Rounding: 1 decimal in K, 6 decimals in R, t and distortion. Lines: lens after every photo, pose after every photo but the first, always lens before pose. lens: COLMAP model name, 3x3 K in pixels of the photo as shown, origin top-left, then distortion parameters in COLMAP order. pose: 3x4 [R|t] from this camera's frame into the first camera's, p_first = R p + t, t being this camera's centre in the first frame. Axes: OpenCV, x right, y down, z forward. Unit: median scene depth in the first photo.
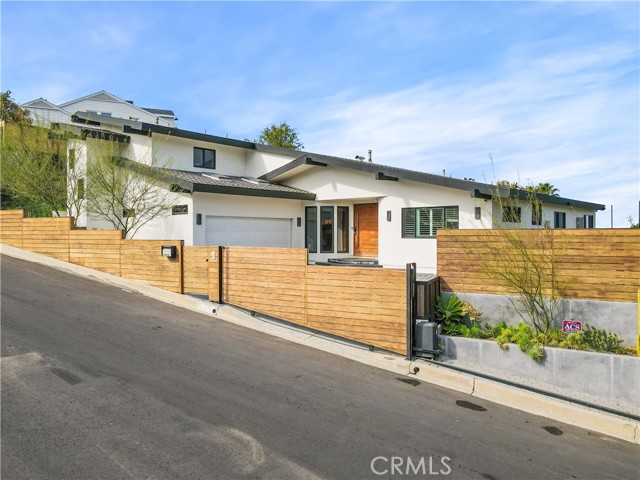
lens RADIAL K [[473.7, 0, 320.0], [0, 473.7, 240.0], [0, 0, 1]] dist [0.013952, 0.005888]
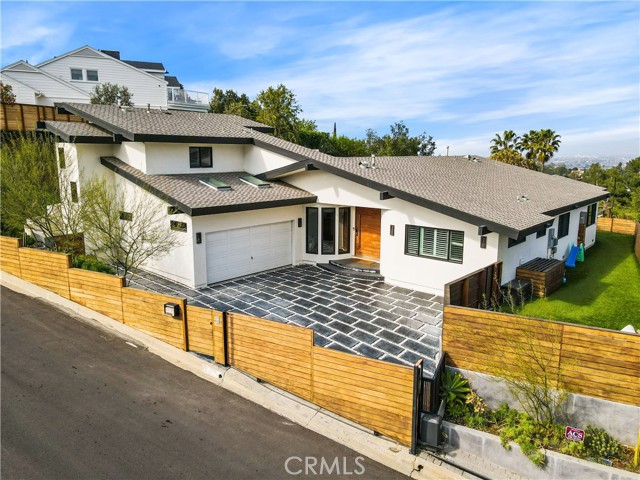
lens RADIAL K [[465.3, 0, 320.7], [0, 465.3, 236.8], [0, 0, 1]] dist [0.013345, 0.002624]
pose [[0.999938, 0.000468, 0.011131, -0.019531], [-0.002463, 0.983677, 0.179927, -0.303221], [-0.010865, -0.179943, 0.983617, 0.069530]]
